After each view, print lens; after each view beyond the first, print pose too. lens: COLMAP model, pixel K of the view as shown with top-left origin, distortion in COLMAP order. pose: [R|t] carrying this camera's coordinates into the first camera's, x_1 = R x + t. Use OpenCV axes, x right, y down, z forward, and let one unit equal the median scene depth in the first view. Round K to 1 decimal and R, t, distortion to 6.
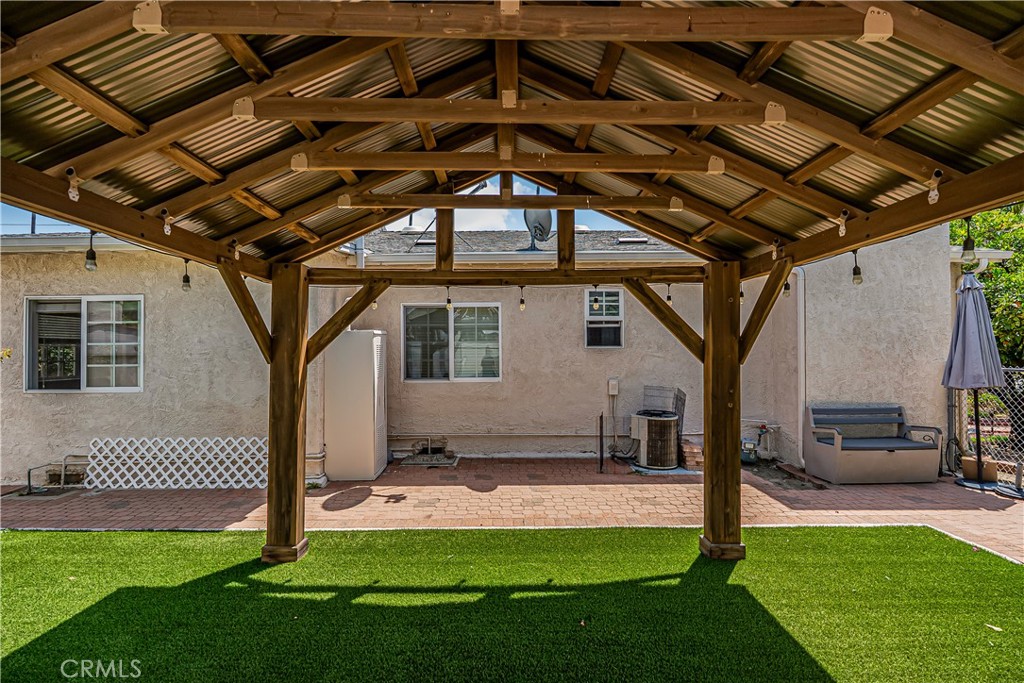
lens RADIAL K [[463.8, 0, 510.0], [0, 463.8, 349.9], [0, 0, 1]] dist [-0.003360, 0.000911]
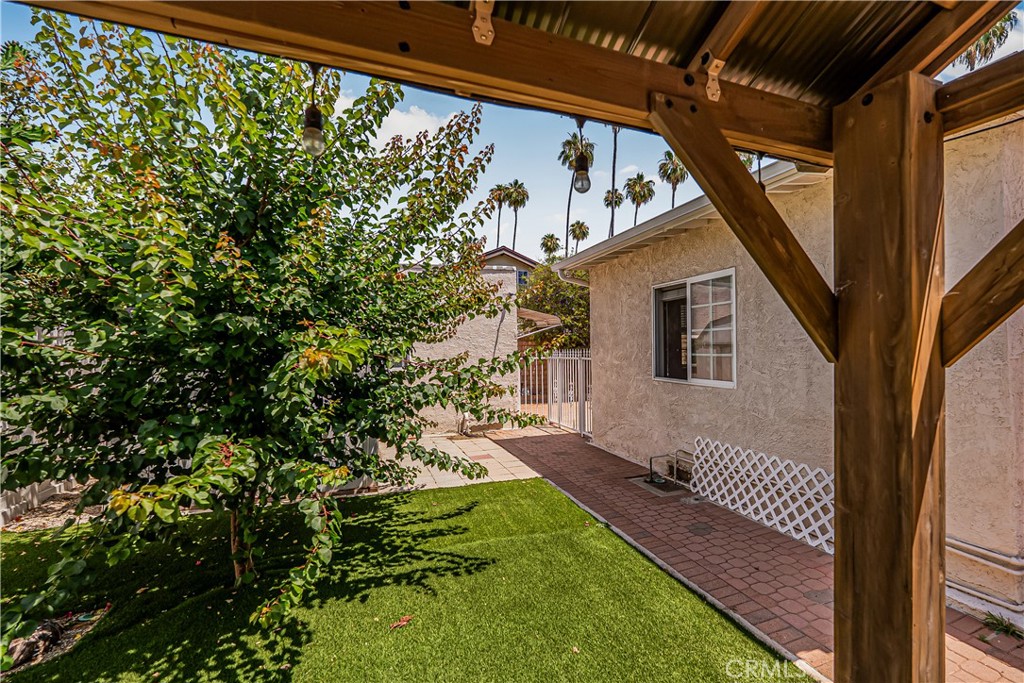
lens RADIAL K [[463.8, 0, 579.0], [0, 463.8, 333.9], [0, 0, 1]] dist [-0.003360, 0.000911]
pose [[0.391676, -0.021642, -0.919848, -0.164370], [0.013536, 0.999751, -0.017758, 0.006982], [0.920003, -0.005495, 0.391872, 0.445378]]
